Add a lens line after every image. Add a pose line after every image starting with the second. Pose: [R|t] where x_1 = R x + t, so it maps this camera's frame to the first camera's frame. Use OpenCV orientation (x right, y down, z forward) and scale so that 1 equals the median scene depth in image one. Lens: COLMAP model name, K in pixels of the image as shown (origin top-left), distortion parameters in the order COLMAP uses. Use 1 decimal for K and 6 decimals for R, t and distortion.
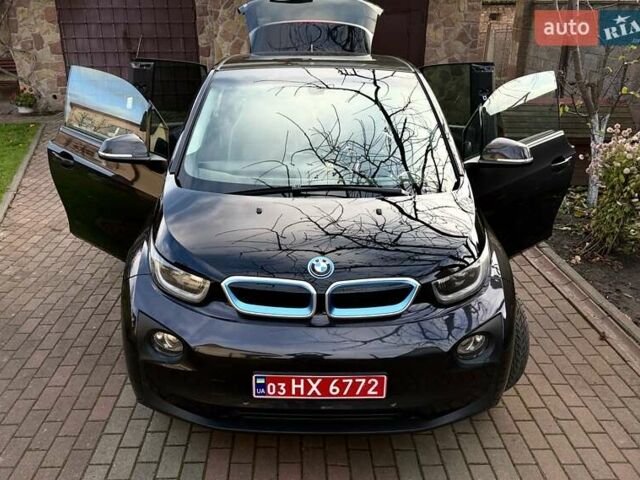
lens RADIAL K [[583.5, 0, 299.1], [0, 583.5, 224.4], [0, 0, 1]] dist [0.051956, 0.000000]
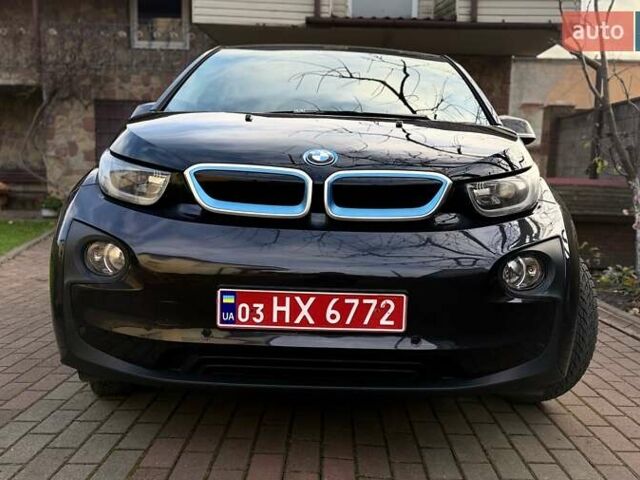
lens RADIAL K [[583.5, 0, 340.9], [0, 583.5, 228.7], [0, 0, 1]] dist [0.051956, 0.000000]
pose [[0.999597, 0.026698, 0.009668, 0.059828], [-0.023484, 0.968718, -0.247050, 0.352500], [-0.015961, 0.246723, 0.968955, 0.291633]]
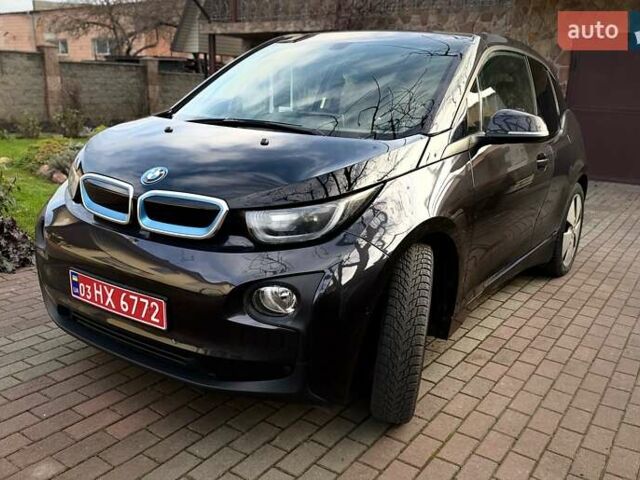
lens RADIAL K [[583.5, 0, 316.6], [0, 583.5, 241.1], [0, 0, 1]] dist [0.051956, 0.000000]
pose [[0.827488, 0.173244, -0.534087, 0.767220], [-0.224344, 0.973996, -0.031648, 0.147077], [0.514716, 0.146007, 0.844837, 0.371286]]
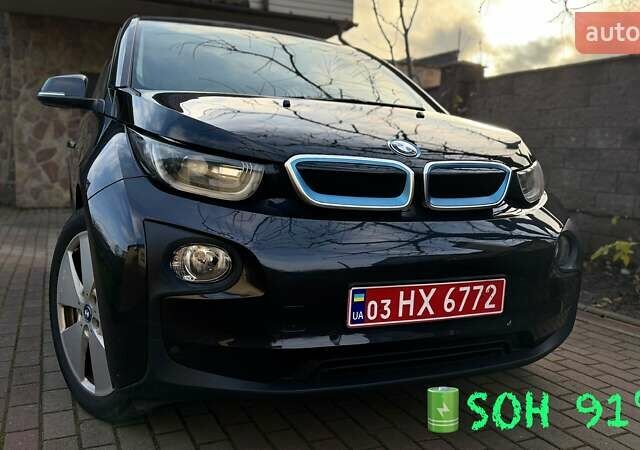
lens RADIAL K [[547.0, 0, 316.1], [0, 547.0, 222.4], [0, 0, 1]] dist [0.102871, -0.130174]
pose [[0.913722, -0.015680, 0.406036, -0.362084], [0.103799, 0.975110, -0.195926, 0.298102], [-0.392858, 0.221168, 0.892607, 0.433374]]
